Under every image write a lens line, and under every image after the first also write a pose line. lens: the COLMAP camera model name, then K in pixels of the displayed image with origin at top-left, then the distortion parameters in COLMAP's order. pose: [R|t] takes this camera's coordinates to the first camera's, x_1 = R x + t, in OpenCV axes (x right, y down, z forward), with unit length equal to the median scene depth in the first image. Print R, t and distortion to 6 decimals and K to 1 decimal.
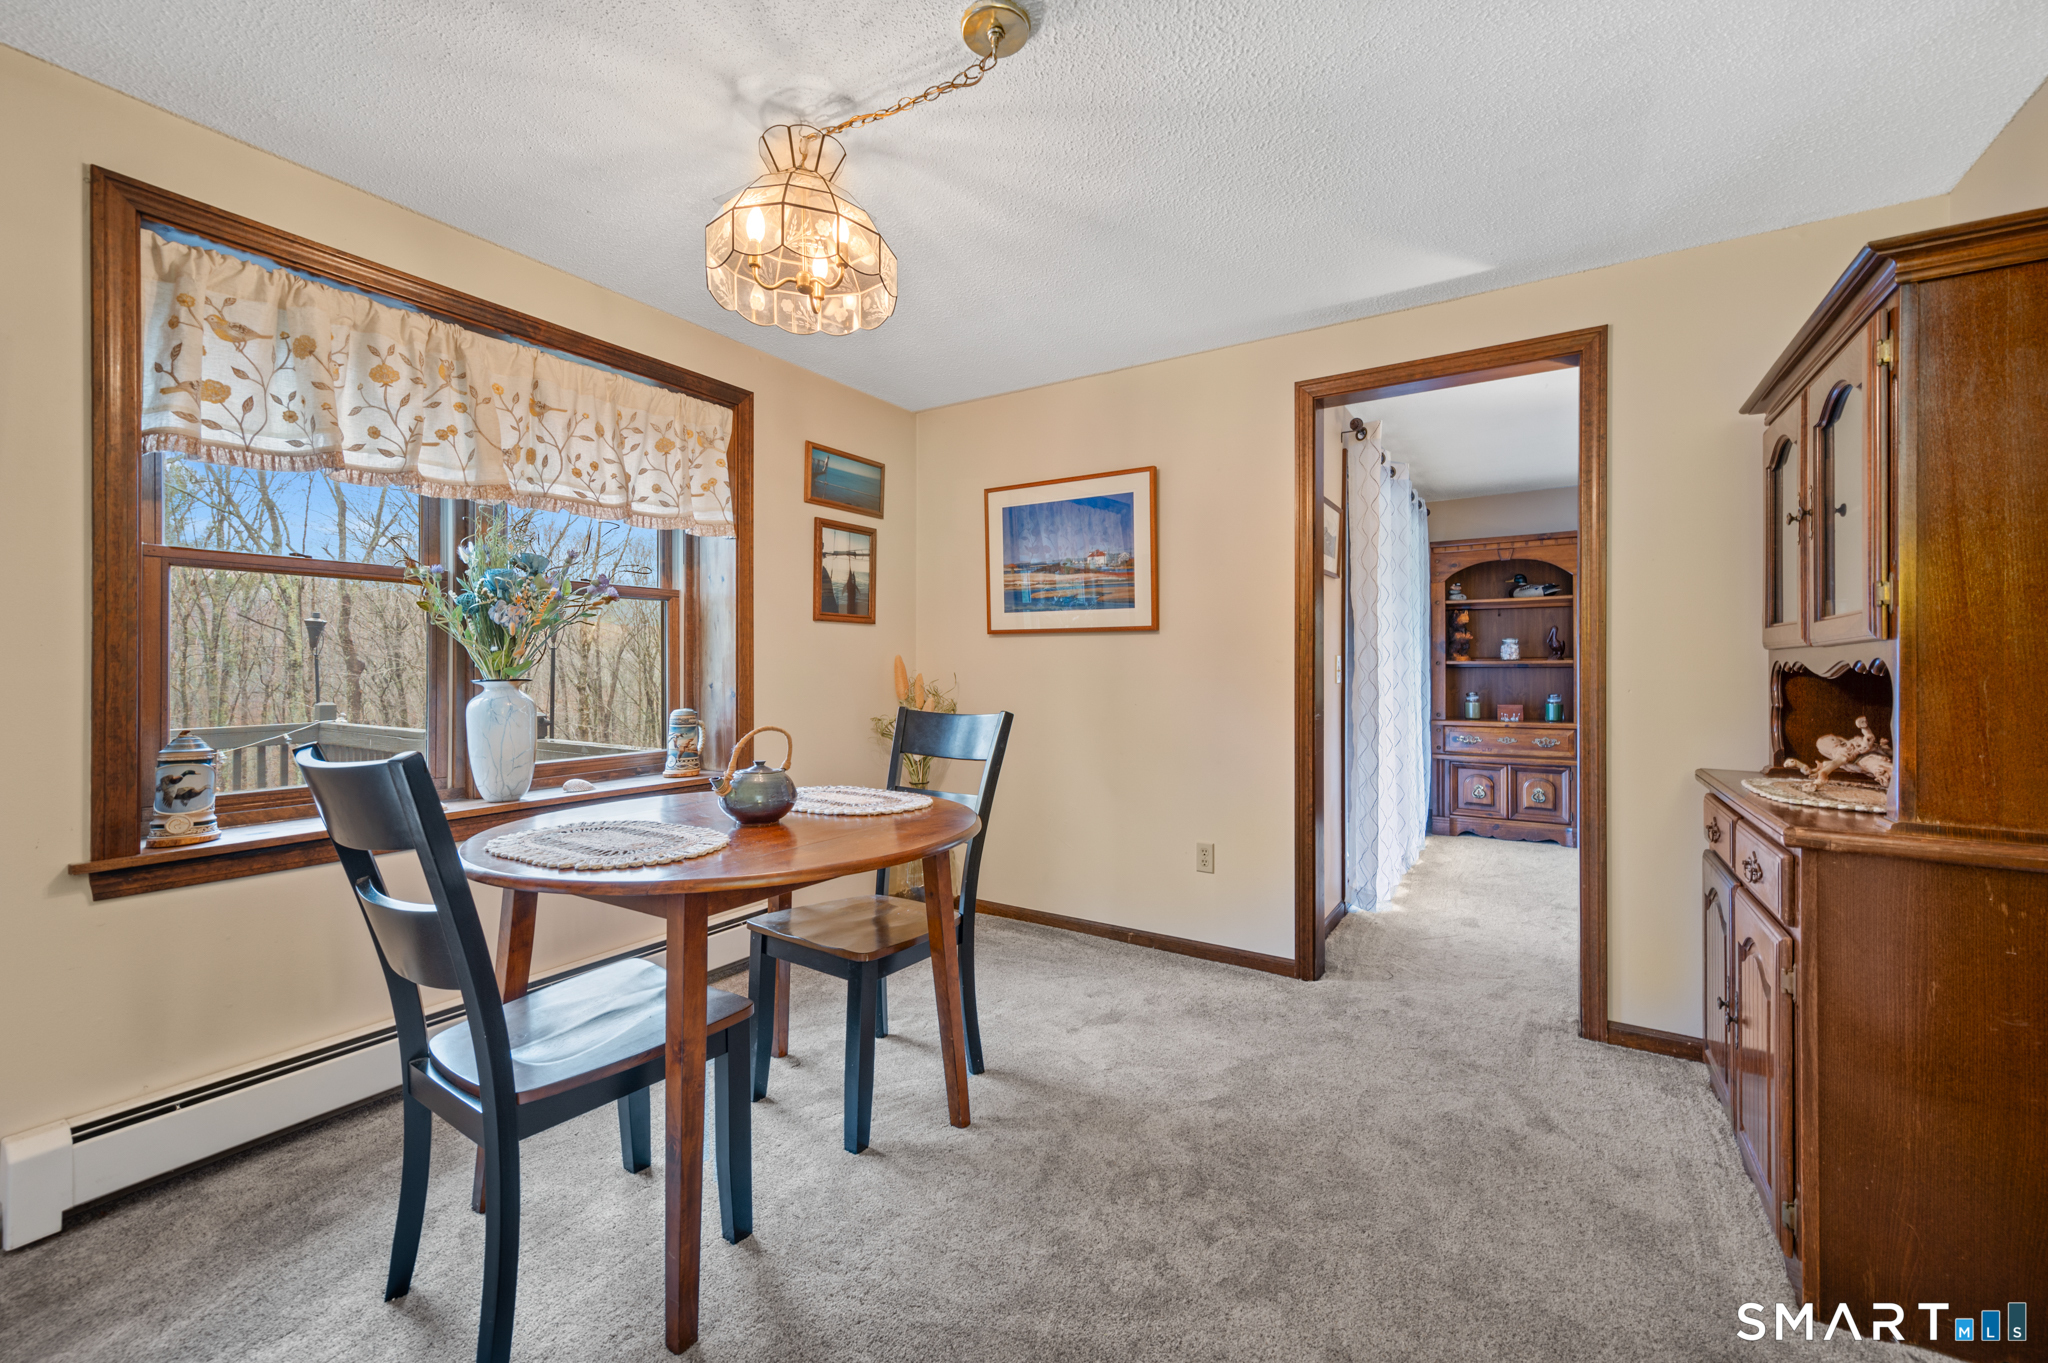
lens RADIAL K [[820.1, 0, 1024.0], [0, 820.1, 681.5], [0, 0, 1]] dist [0.045549, -0.000011]
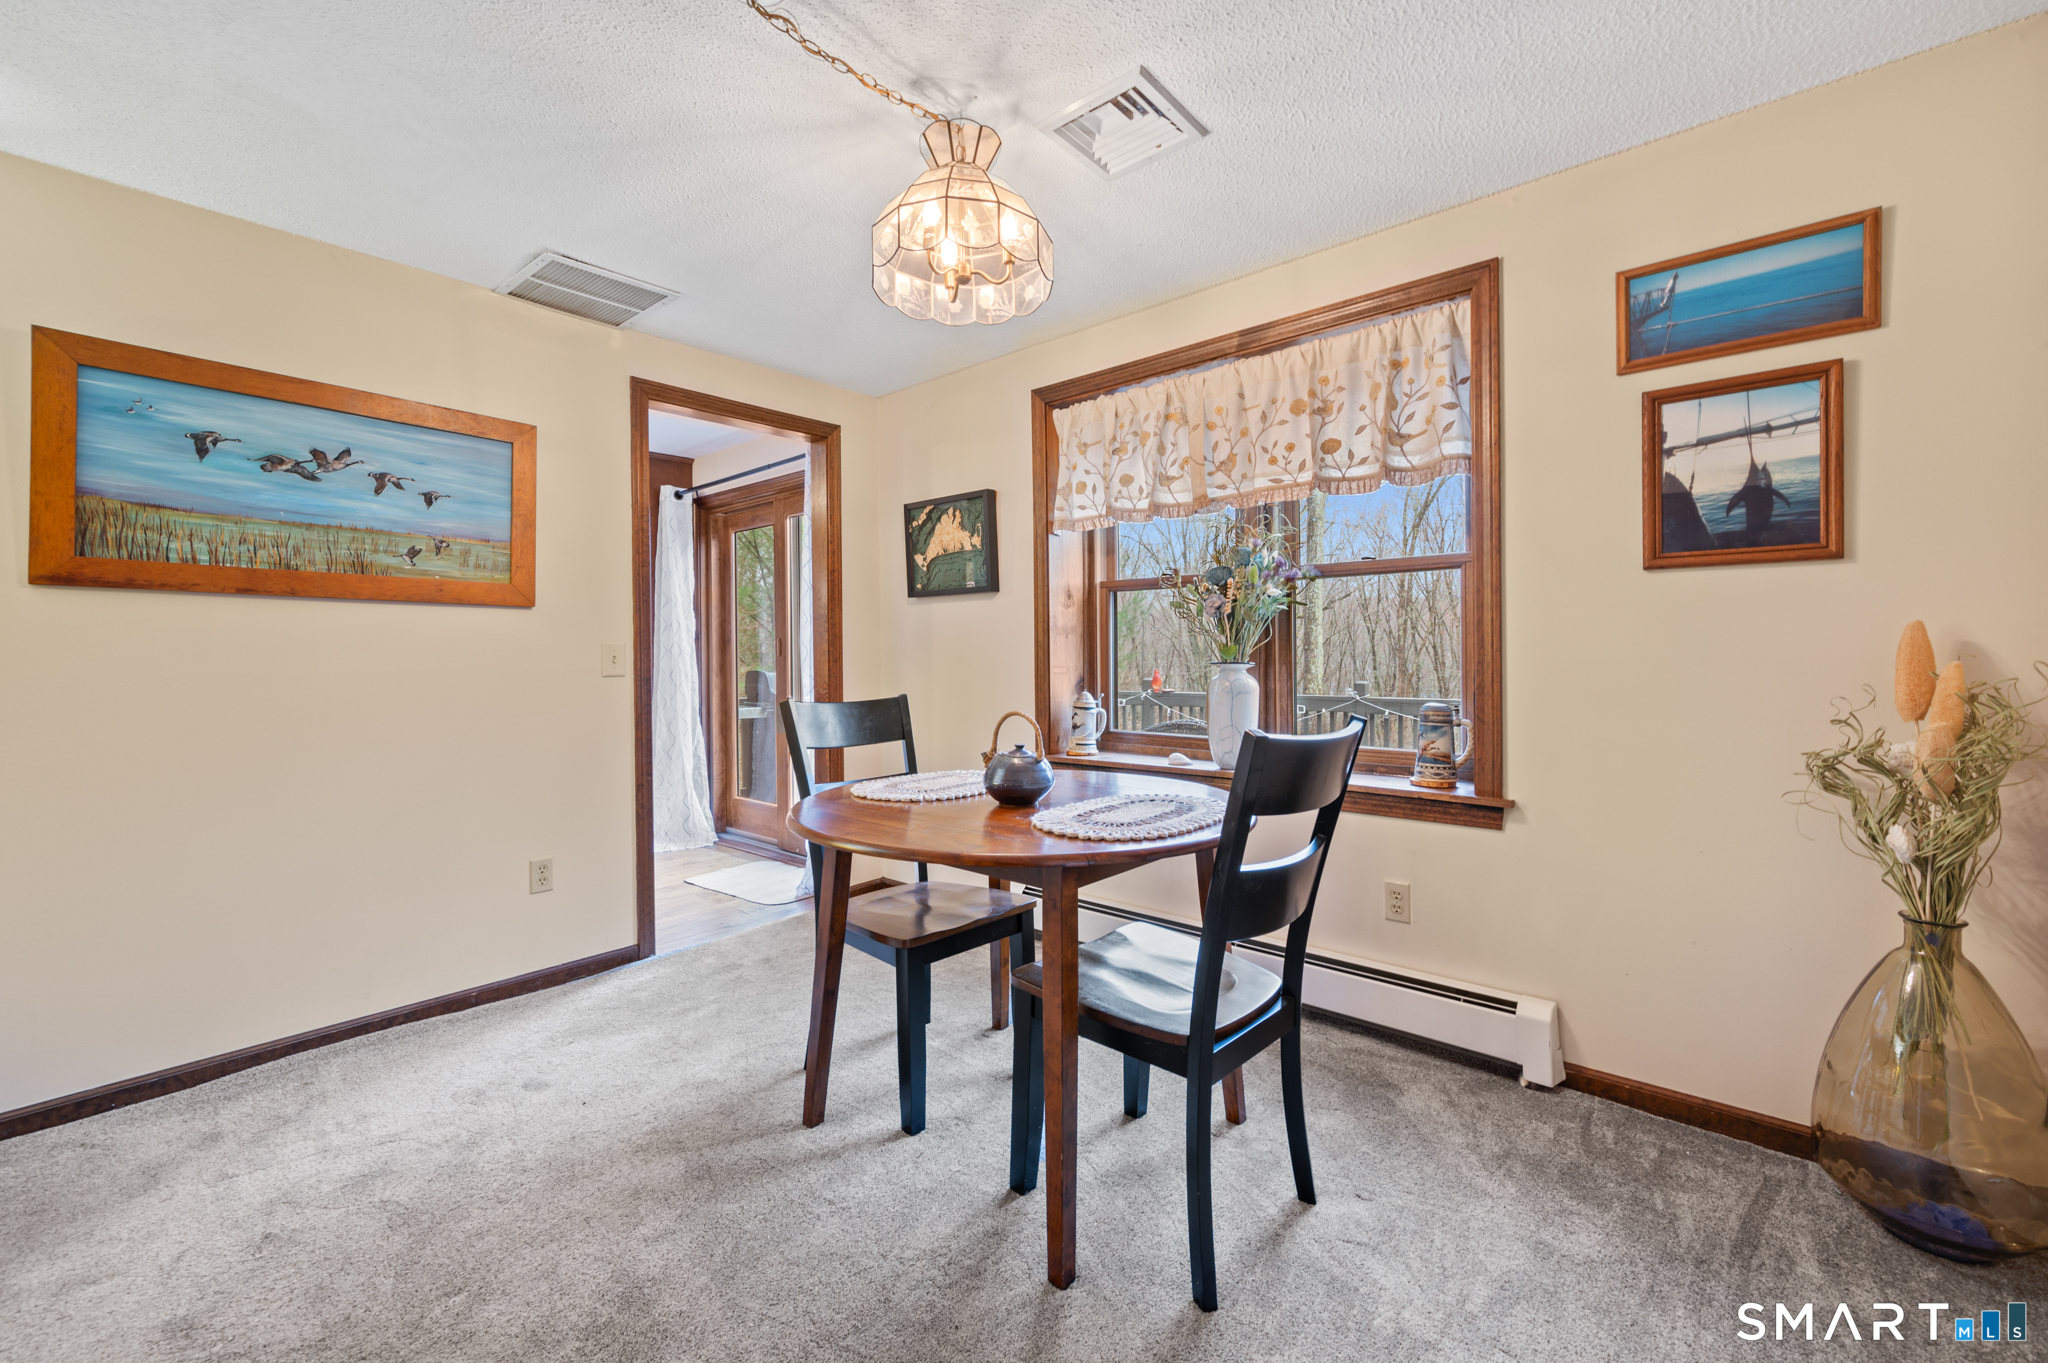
lens RADIAL K [[837.2, 0, 1028.9], [0, 837.2, 669.6], [0, 0, 1]] dist [-0.000246, -0.000034]
pose [[-0.142039, 0.025314, -0.989537, 0.422312], [-0.008357, 0.999607, 0.026771, -0.016704], [0.989826, 0.012072, -0.141771, 0.690621]]
